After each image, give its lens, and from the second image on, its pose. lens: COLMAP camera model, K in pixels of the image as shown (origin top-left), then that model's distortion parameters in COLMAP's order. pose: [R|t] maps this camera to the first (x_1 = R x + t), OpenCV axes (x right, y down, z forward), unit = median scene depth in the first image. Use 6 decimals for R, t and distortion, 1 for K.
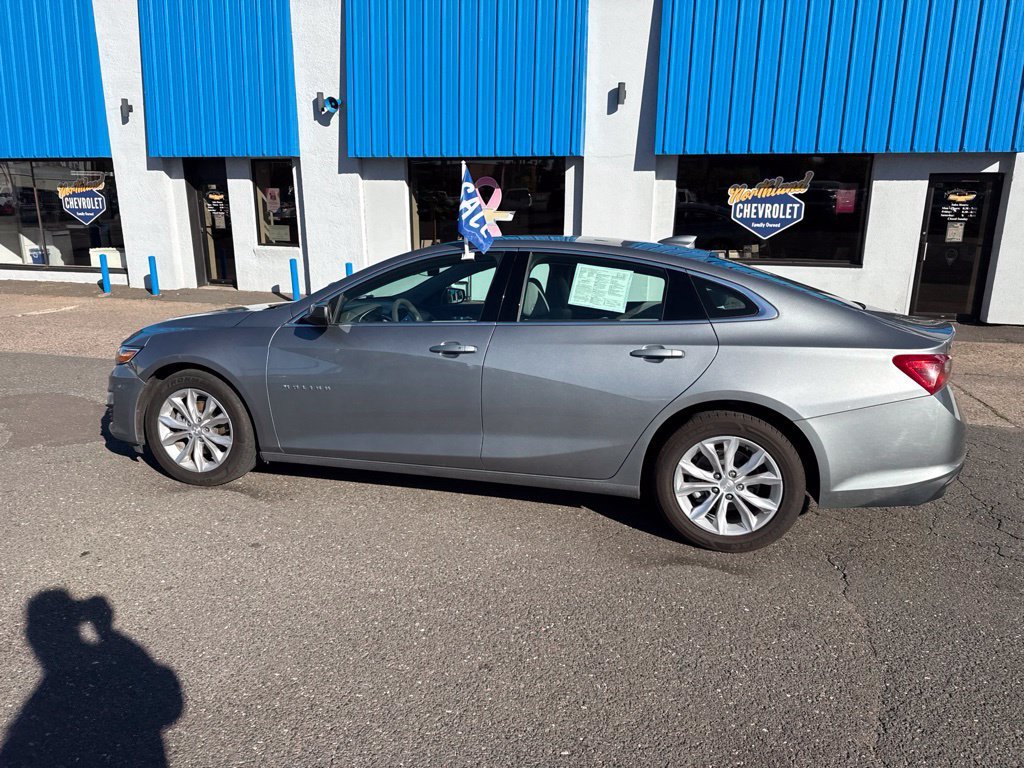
lens RADIAL K [[714.9, 0, 518.6], [0, 714.9, 391.8], [0, 0, 1]] dist [0.079915, -0.109208]
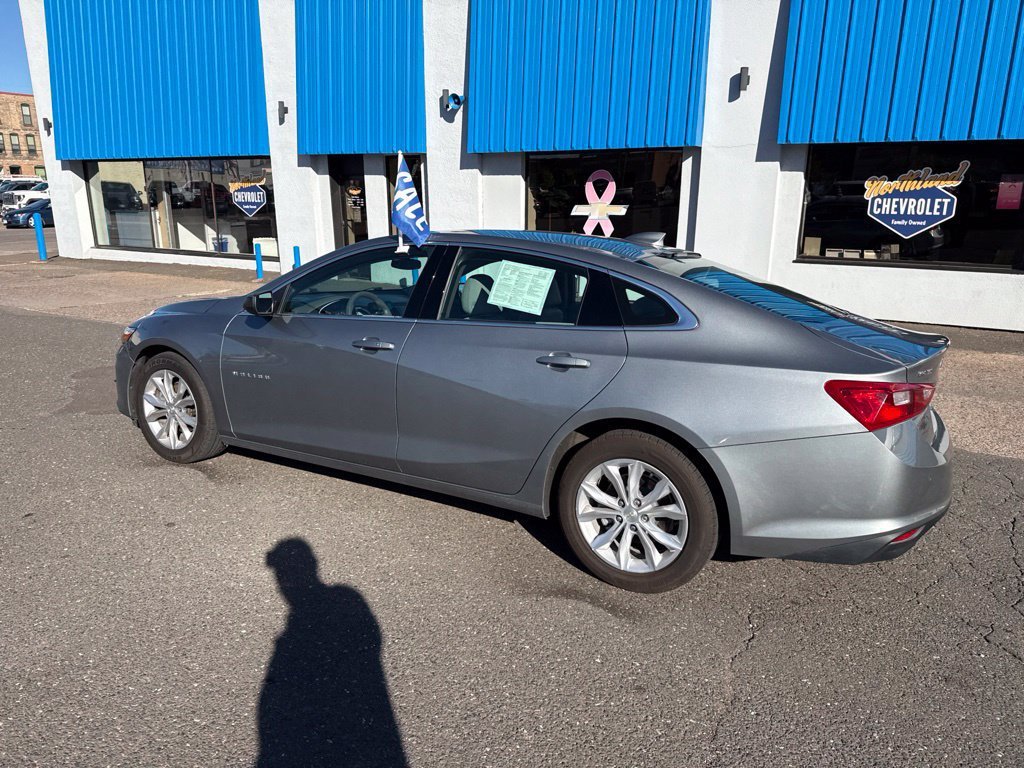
lens RADIAL K [[714.9, 0, 518.6], [0, 714.9, 391.8], [0, 0, 1]] dist [0.079915, -0.109208]
pose [[0.969673, 0.065984, -0.235330, 0.104426], [-0.064574, 0.997819, 0.013704, -0.007096], [0.235721, 0.001908, 0.971819, 0.032465]]
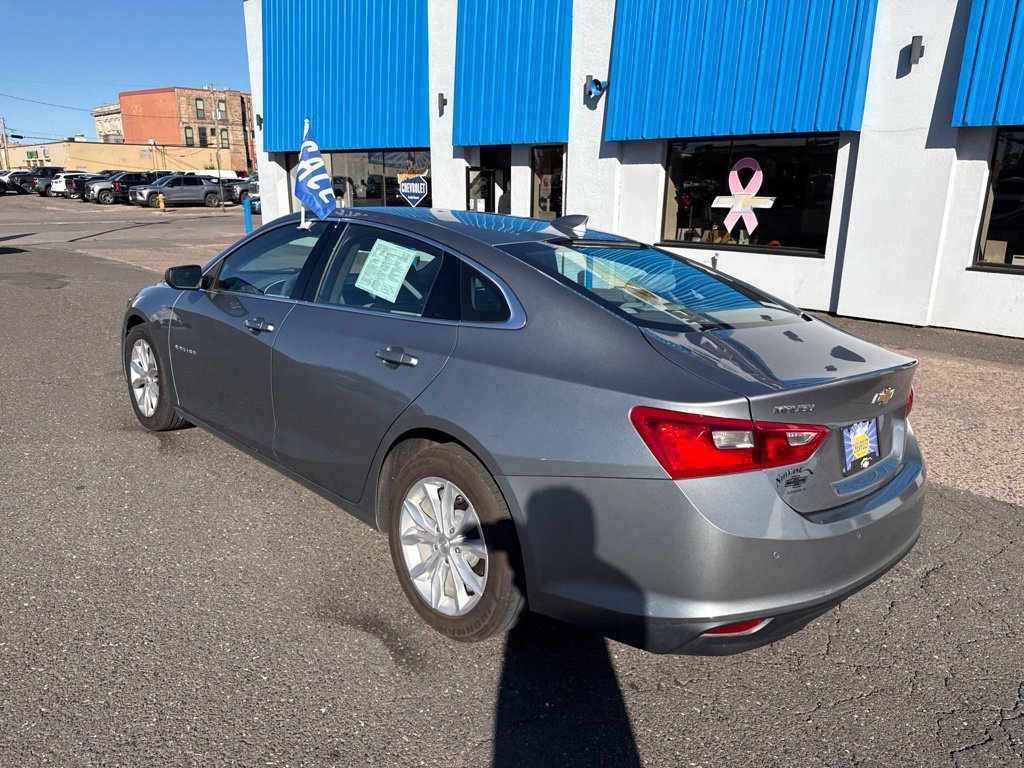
lens RADIAL K [[716.4, 0, 506.0], [0, 716.4, 393.3], [0, 0, 1]] dist [0.069819, -0.109588]
pose [[0.852816, 0.152056, -0.499584, 0.204045], [-0.146107, 0.987939, 0.051280, -0.021247], [0.501355, 0.029260, 0.864747, 0.114147]]
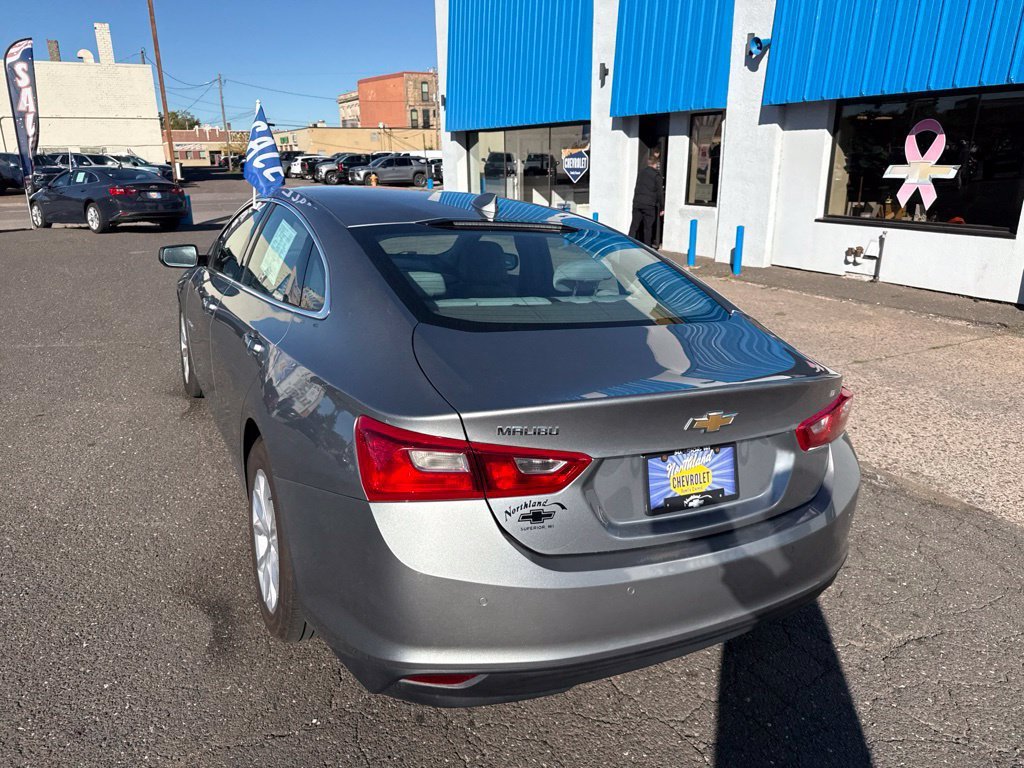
lens RADIAL K [[716.4, 0, 506.0], [0, 716.4, 393.3], [0, 0, 1]] dist [0.069819, -0.109588]
pose [[0.671676, 0.218526, -0.707883, 0.275745], [-0.181457, 0.974929, 0.128788, -0.044296], [0.718279, 0.041947, 0.694490, 0.198777]]
